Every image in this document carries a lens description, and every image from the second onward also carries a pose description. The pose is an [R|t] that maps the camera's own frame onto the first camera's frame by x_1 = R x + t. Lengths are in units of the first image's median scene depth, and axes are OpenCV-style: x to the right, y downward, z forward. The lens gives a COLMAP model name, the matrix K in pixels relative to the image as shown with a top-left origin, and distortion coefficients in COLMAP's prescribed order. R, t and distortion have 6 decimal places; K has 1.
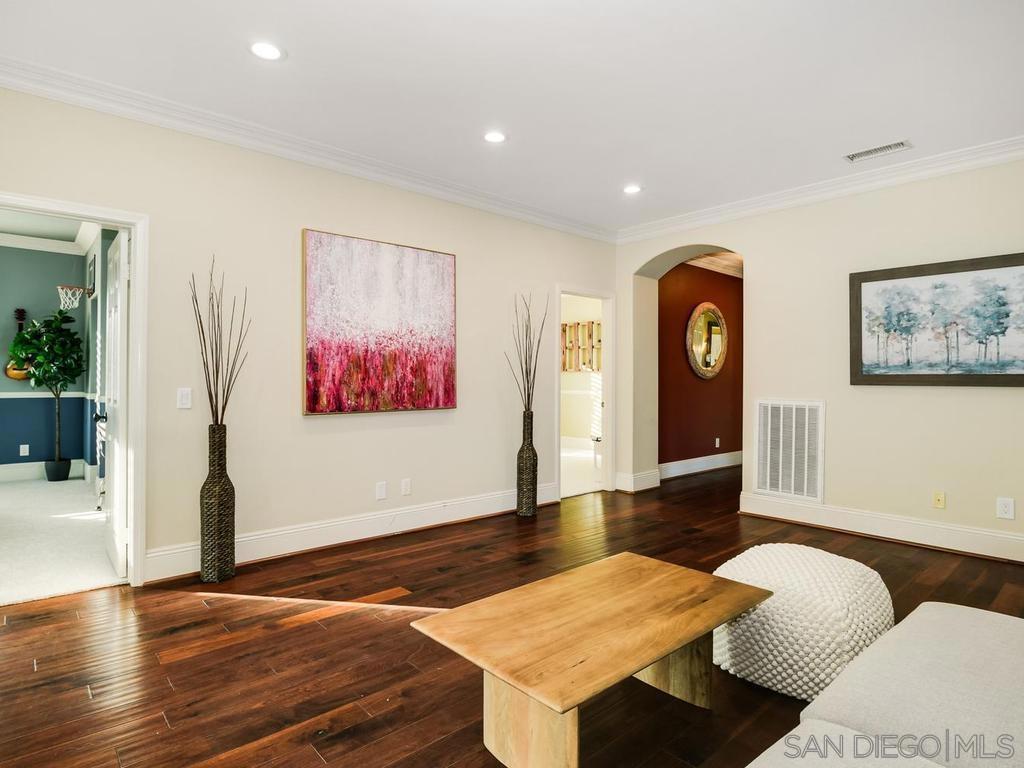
lens RADIAL K [[539.8, 0, 526.6], [0, 539.8, 377.4], [0, 0, 1]] dist [-0.011191, -0.000411]
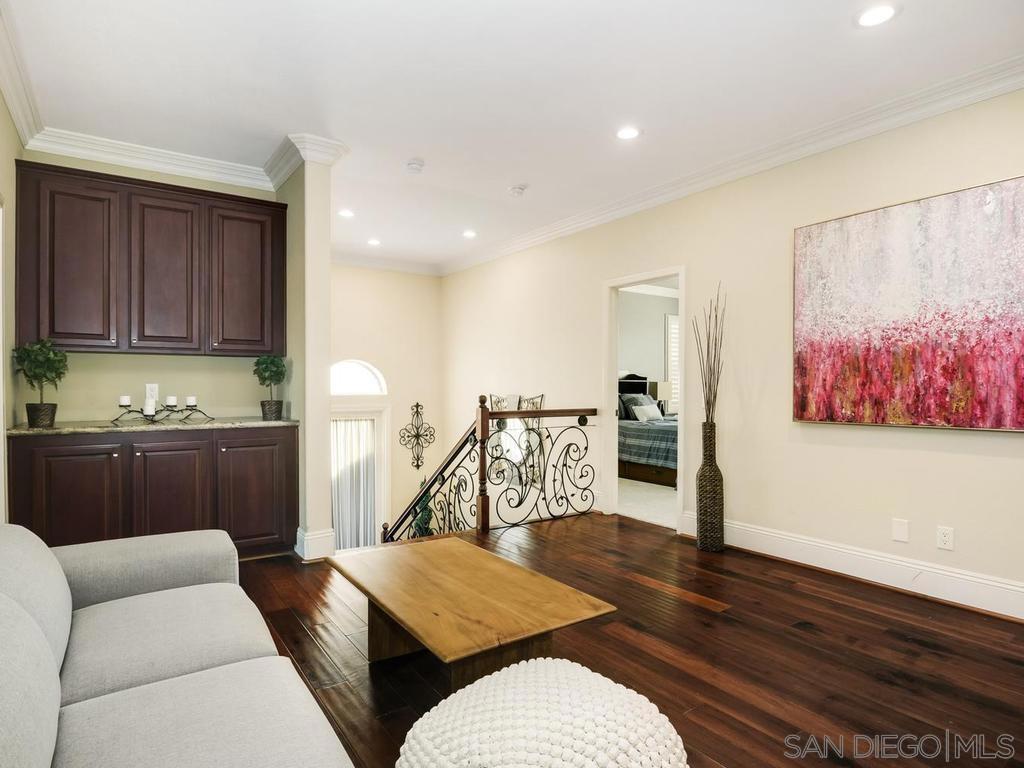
lens RADIAL K [[559.0, 0, 512.3], [0, 559.0, 386.7], [0, 0, 1]] dist [0.002754, -0.000610]
pose [[-0.082293, 0.000899, -0.996608, 0.579920], [0.007089, 0.999975, 0.000317, 0.003161], [0.996583, -0.007039, -0.082297, 0.532811]]
